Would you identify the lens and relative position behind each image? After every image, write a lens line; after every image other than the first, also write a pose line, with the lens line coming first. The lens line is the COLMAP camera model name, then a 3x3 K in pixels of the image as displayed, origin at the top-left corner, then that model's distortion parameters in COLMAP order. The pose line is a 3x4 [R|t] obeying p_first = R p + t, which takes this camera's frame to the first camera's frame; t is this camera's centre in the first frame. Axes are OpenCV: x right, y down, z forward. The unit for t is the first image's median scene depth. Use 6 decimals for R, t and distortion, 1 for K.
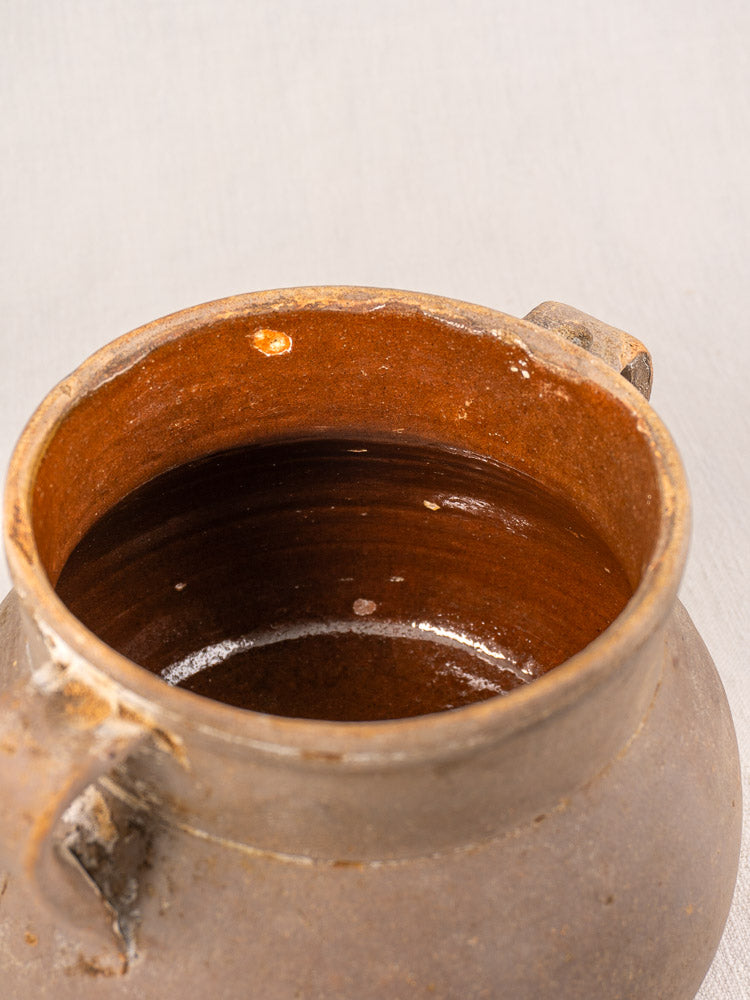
lens RADIAL K [[1619.6, 0, 375.8], [0, 1619.6, 448.4], [0, 0, 1]] dist [0.037106, 0.112119]
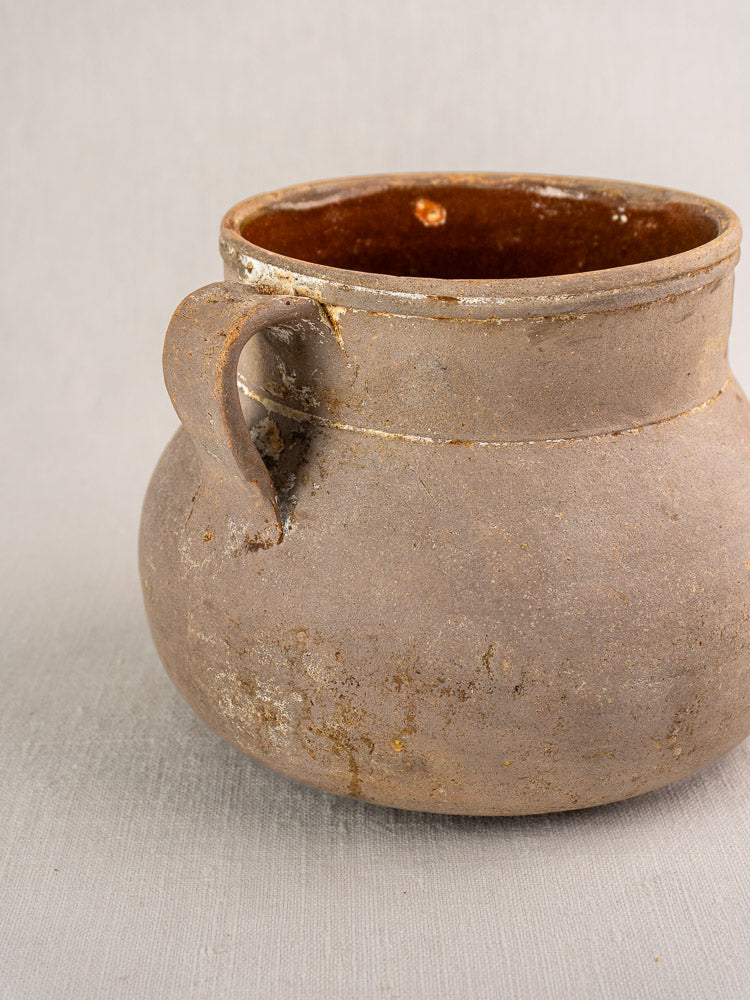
lens RADIAL K [[1625.0, 0, 375.0], [0, 1625.0, 500.0], [0, 0, 1]] dist [0.028346, -0.027808]
pose [[0.991874, 0.030962, -0.123398, 0.071433], [-0.072410, 0.934898, -0.347451, 0.715846], [0.104606, 0.353563, 0.929543, -0.165906]]
